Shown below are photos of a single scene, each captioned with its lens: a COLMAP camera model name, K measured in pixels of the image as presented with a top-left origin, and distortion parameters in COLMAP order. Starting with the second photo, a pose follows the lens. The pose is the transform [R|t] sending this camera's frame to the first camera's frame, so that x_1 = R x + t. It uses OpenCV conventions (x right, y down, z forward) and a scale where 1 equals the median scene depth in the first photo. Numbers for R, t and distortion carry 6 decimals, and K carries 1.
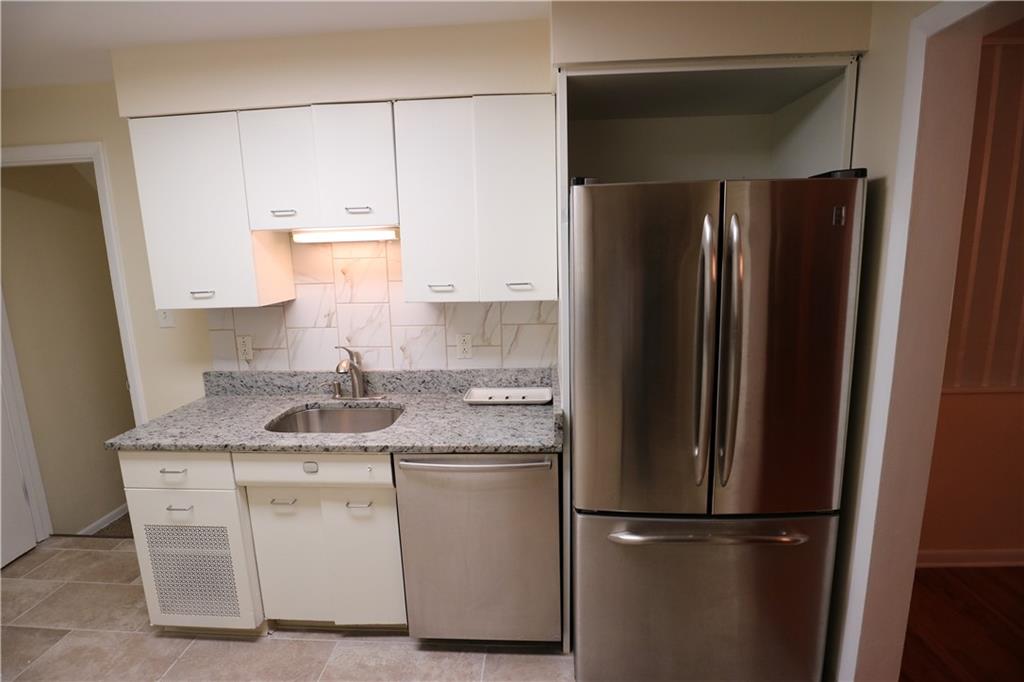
lens RADIAL K [[521.0, 0, 512.0], [0, 521.0, 341.0], [0, 0, 1]] dist [-0.051043, 0.014135]
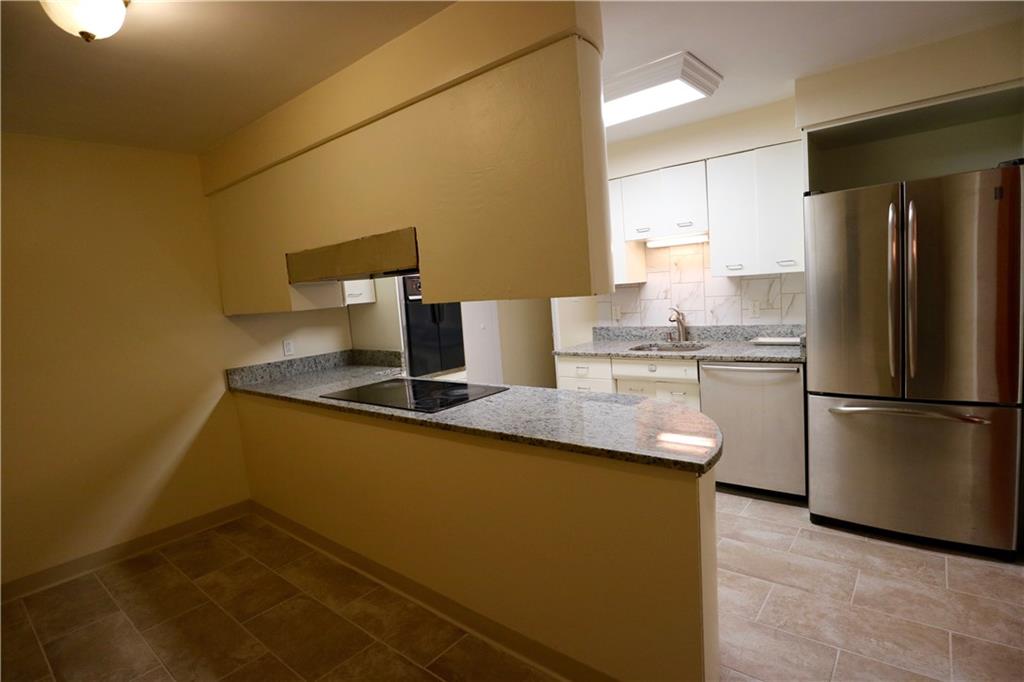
lens RADIAL K [[521.0, 0, 512.0], [0, 521.0, 341.0], [0, 0, 1]] dist [-0.051043, 0.014135]
pose [[0.808291, 0.022783, -0.588343, 0.227999], [-0.050137, 0.998285, -0.030222, 0.188096], [0.586645, 0.053926, 0.808047, -0.620952]]
